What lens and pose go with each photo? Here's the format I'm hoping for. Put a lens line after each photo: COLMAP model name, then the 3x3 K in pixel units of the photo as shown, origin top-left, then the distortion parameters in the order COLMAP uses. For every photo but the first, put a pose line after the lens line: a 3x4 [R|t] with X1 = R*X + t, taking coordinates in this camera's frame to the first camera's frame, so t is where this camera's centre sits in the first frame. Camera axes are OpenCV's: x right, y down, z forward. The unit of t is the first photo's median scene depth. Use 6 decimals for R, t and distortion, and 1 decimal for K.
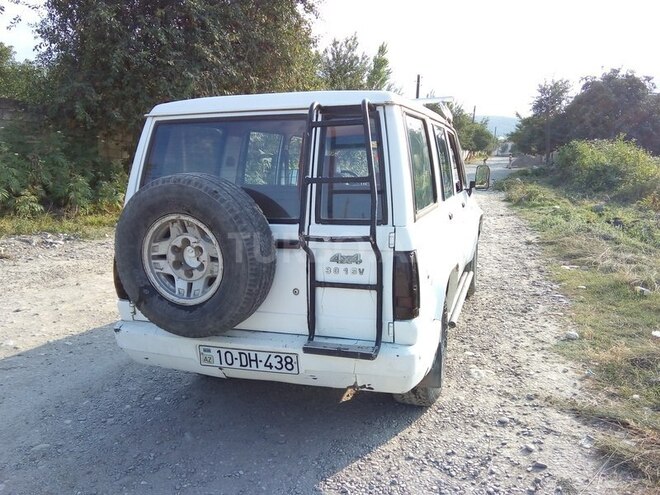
lens RADIAL K [[536.6, 0, 330.0], [0, 536.6, 247.5], [0, 0, 1]] dist [0.060877, -0.095746]
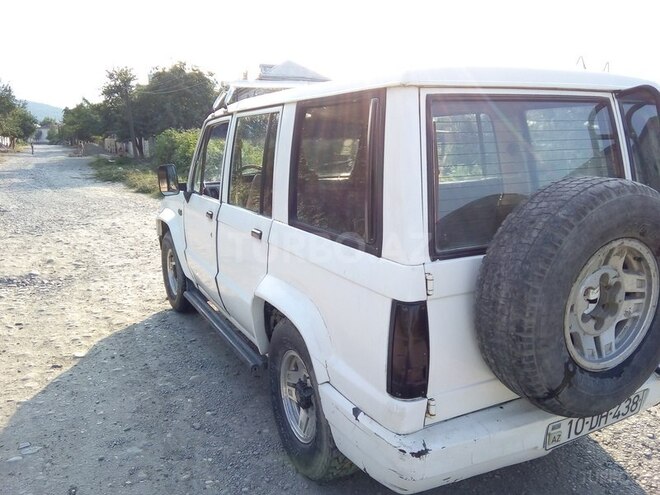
lens RADIAL K [[536.6, 0, 330.0], [0, 536.6, 247.5], [0, 0, 1]] dist [0.060877, -0.095746]
pose [[0.706729, -0.136872, 0.694118, -0.797162], [0.121515, 0.990011, 0.071496, -0.113963], [-0.696970, 0.033817, 0.716302, 0.612689]]
